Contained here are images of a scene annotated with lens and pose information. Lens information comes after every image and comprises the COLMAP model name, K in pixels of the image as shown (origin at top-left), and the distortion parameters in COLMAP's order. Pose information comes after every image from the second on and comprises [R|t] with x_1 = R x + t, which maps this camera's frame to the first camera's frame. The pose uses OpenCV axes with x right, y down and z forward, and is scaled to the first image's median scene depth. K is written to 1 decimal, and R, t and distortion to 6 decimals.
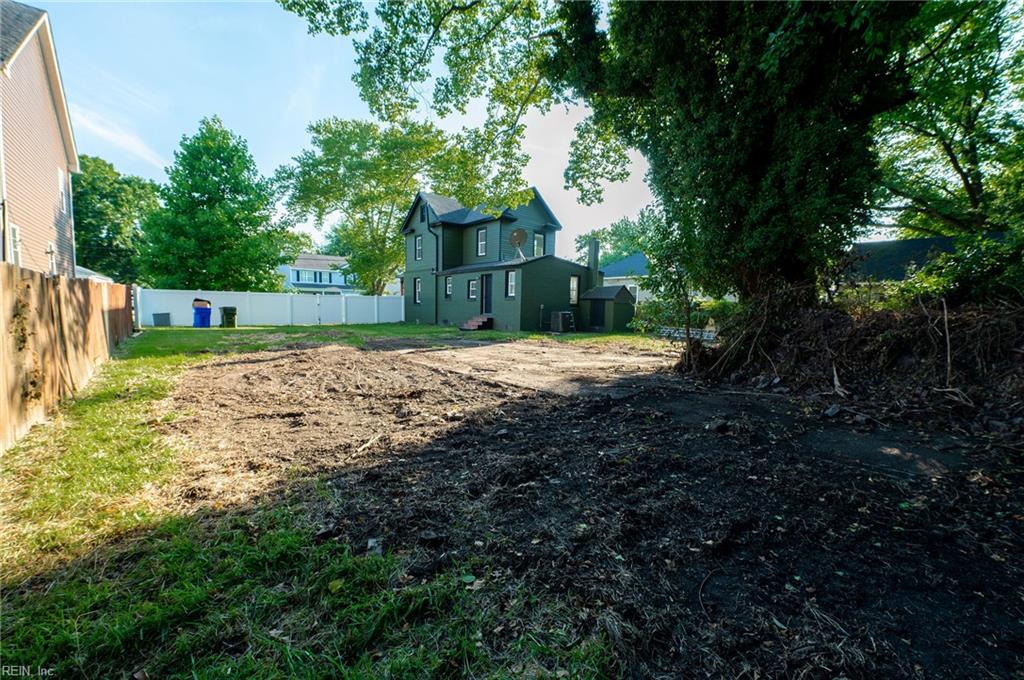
lens RADIAL K [[401.8, 0, 511.3], [0, 401.8, 339.5], [0, 0, 1]] dist [-0.010169, -0.000434]
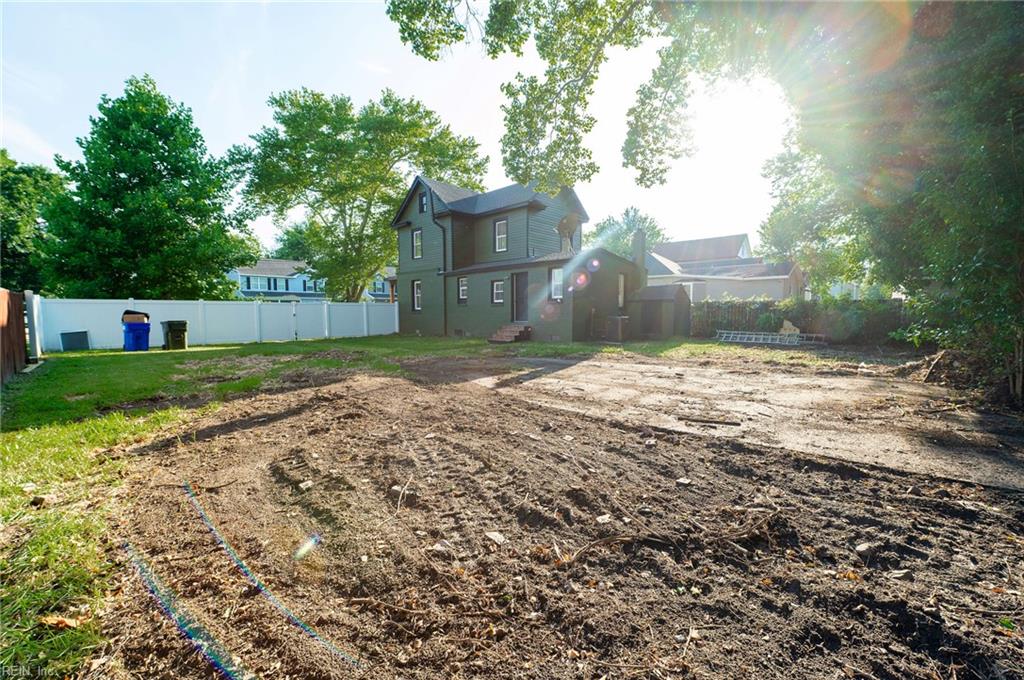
lens RADIAL K [[401.8, 0, 510.7], [0, 401.8, 338.7], [0, 0, 1]] dist [-0.010169, -0.000434]
pose [[0.993296, -0.029972, 0.111648, -0.146265], [0.031825, 0.999383, -0.014850, -0.015140], [-0.111134, 0.018304, 0.993637, 0.167967]]
